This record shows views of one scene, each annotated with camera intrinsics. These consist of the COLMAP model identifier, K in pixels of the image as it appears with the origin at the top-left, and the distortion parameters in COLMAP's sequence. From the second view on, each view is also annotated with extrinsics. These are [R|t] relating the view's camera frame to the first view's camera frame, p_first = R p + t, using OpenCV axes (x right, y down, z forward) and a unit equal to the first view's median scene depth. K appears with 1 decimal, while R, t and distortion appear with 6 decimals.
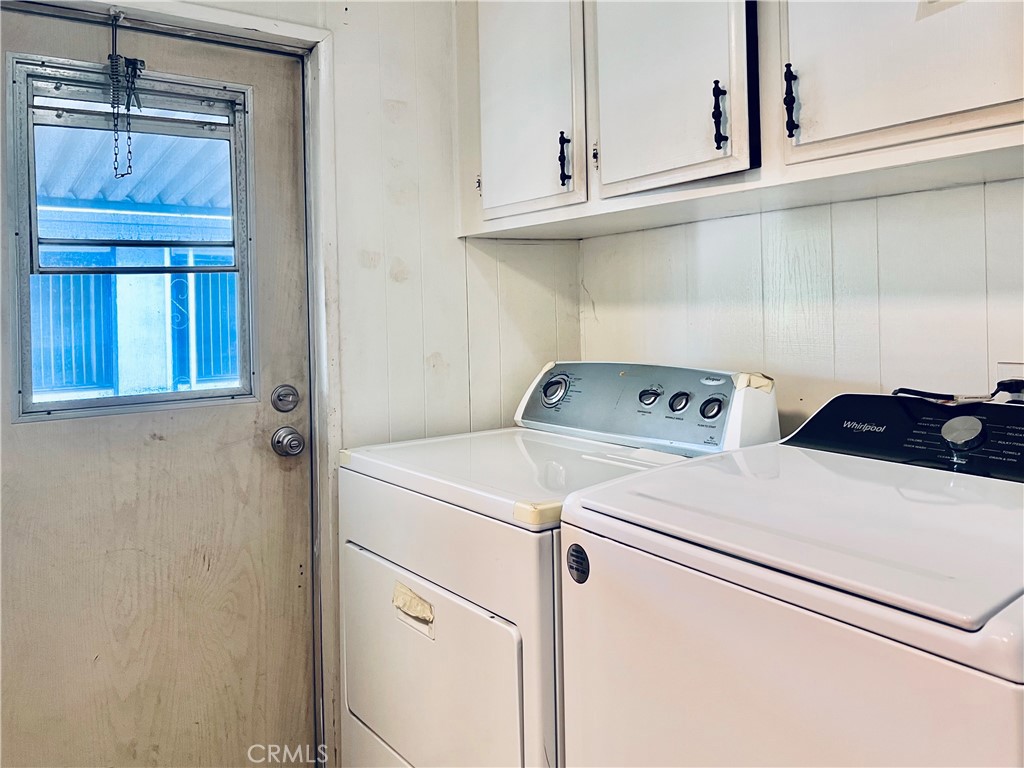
lens RADIAL K [[811.4, 0, 522.3], [0, 811.4, 308.2], [0, 0, 1]] dist [0.037427, -0.041120]
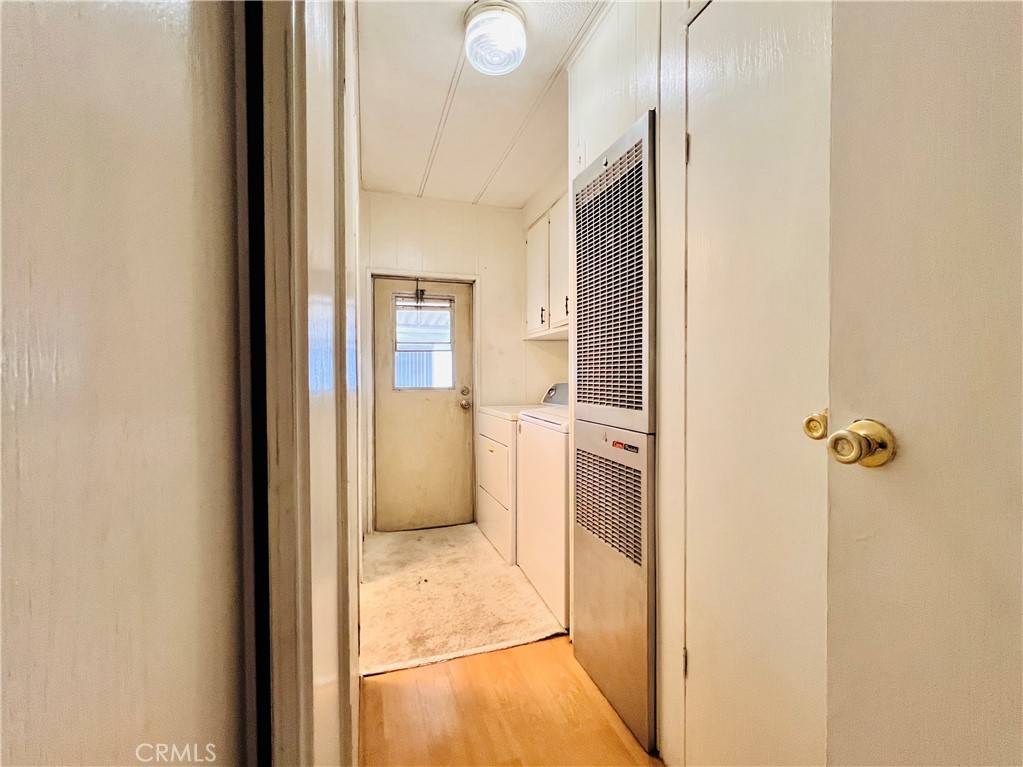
lens RADIAL K [[409.8, 0, 509.0], [0, 409.8, 379.7], [0, 0, 1]] dist [-0.000541, 0.000453]
pose [[0.957186, 0.021896, -0.288644, 0.374404], [-0.016829, 0.999658, 0.020022, 0.034334], [0.288984, -0.014307, 0.957227, -0.545257]]
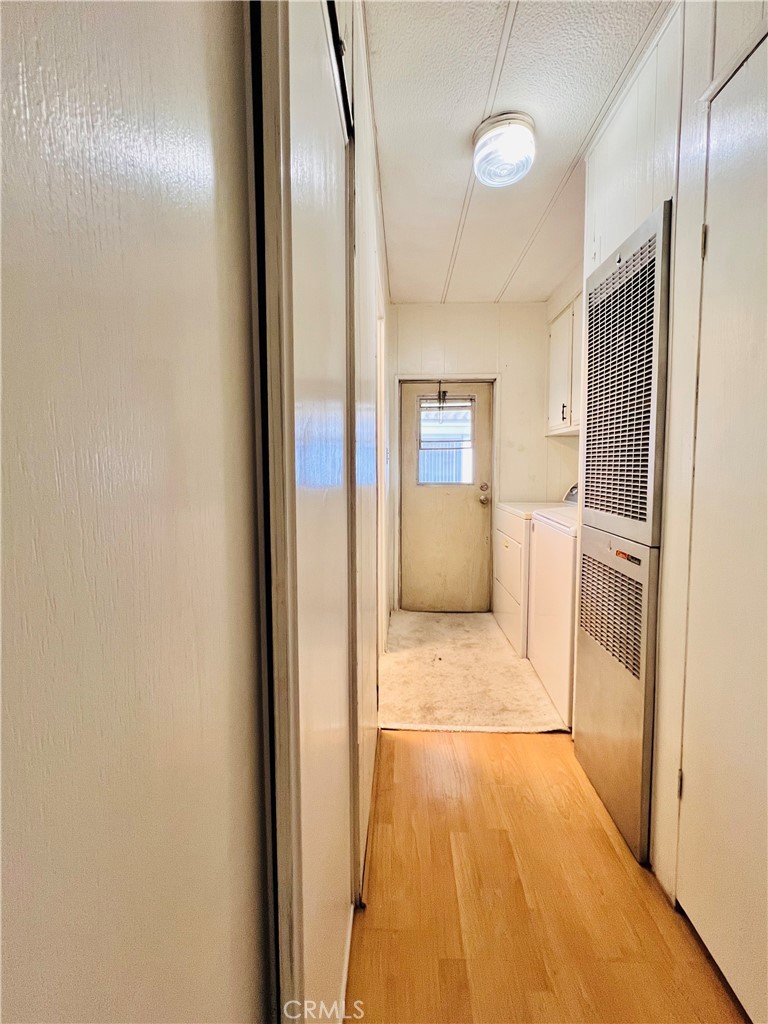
lens RADIAL K [[399.6, 0, 407.1], [0, 399.6, 488.2], [0, 0, 1]] dist [0.001392, 0.000186]
pose [[0.815115, 0.056793, -0.576508, 0.437586], [-0.018858, 0.997257, 0.071579, 0.005621], [0.578992, -0.047474, 0.813950, -0.568674]]
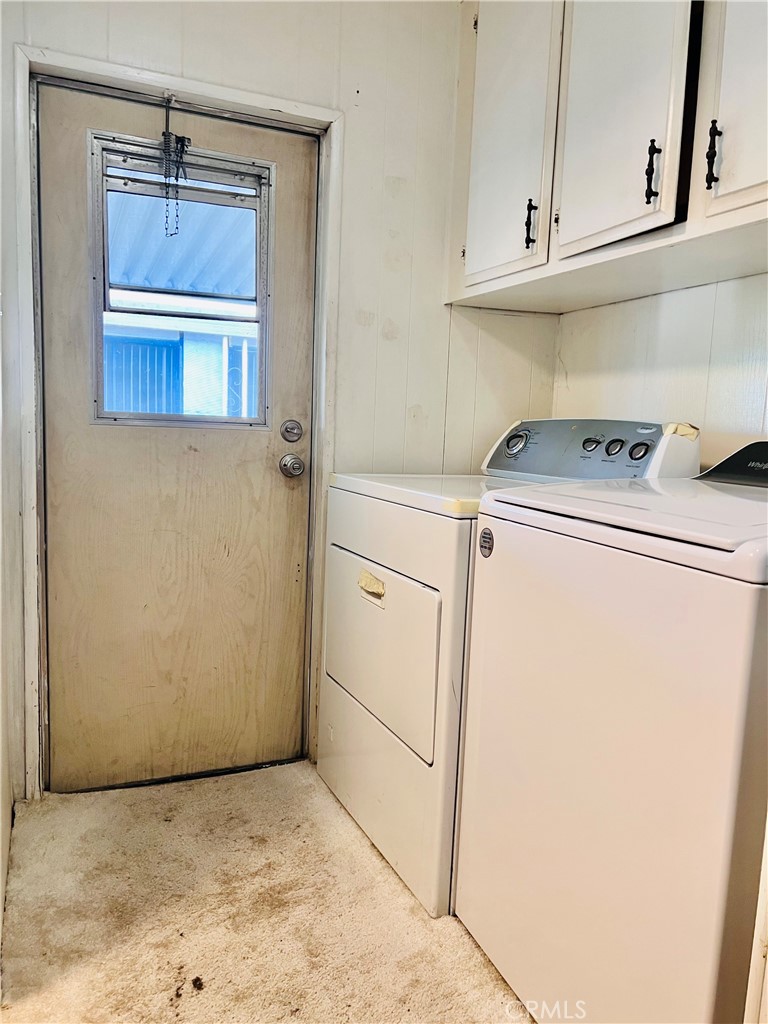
lens RADIAL K [[769.8, 0, 384.0], [0, 769.8, 512.0], [0, 0, 1]] dist [0.067410, -0.076074]
pose [[0.975339, 0.085410, -0.203518, 0.102518], [-0.059817, 0.989872, 0.128749, 0.081048], [0.212453, -0.113400, 0.970569, -0.129130]]
